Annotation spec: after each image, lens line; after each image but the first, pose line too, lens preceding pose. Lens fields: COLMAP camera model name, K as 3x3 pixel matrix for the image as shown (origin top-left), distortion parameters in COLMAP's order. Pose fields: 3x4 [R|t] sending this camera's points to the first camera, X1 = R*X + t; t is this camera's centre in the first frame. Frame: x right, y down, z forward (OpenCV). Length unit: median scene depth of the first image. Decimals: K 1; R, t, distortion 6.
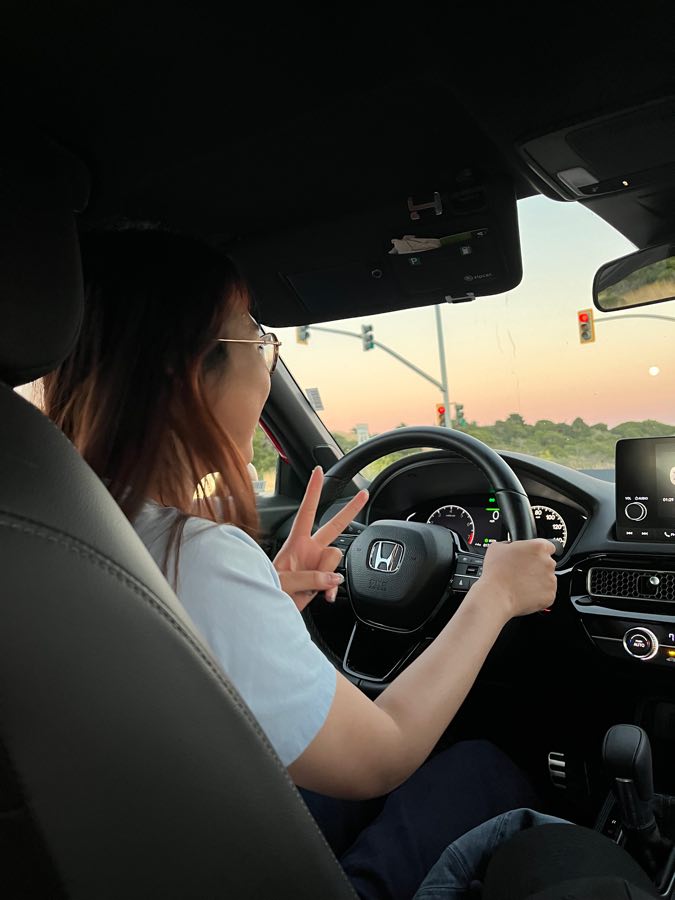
lens RADIAL K [[684.0, 0, 337.1], [0, 684.0, 451.4], [0, 0, 1]] dist [0.014893, -0.024436]
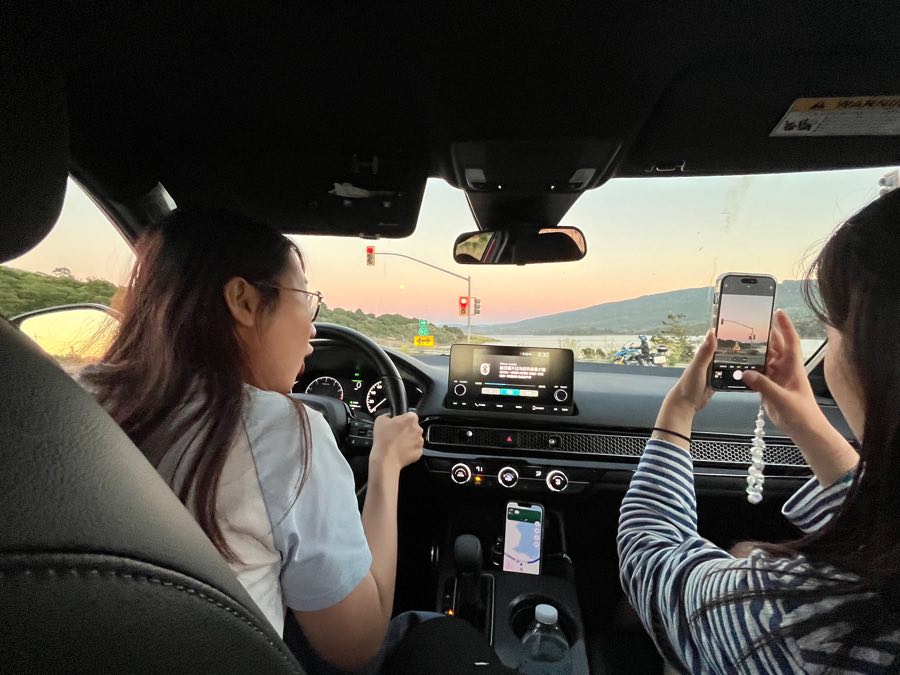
lens RADIAL K [[425.2, 0, 444.0], [0, 425.2, 332.4], [0, 0, 1]] dist [-0.000395, 0.000255]
pose [[0.852586, 0.075491, 0.517106, -0.119778], [-0.083182, 0.996500, -0.008329, -0.034905], [-0.515925, -0.035912, 0.855881, 0.176746]]
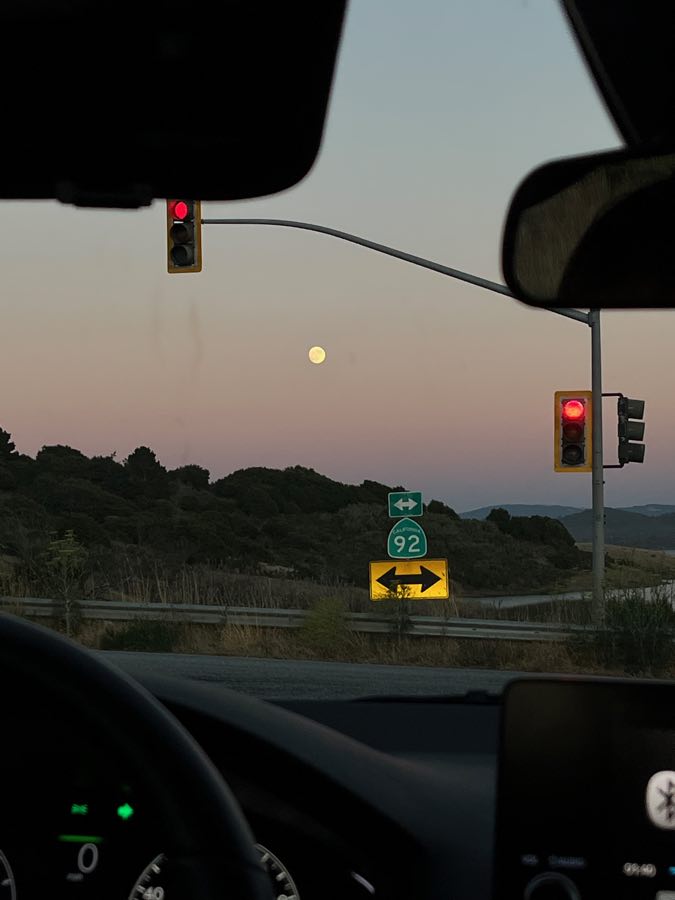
lens RADIAL K [[1764.5, 0, 343.6], [0, 1764.5, 448.3], [0, 0, 1]] dist [-0.000528, 0.000000]
pose [[0.894652, 0.083731, 0.438847, -0.050227], [-0.067061, 0.996320, -0.053383, -0.080472], [-0.441701, 0.018329, 0.896975, 0.273135]]
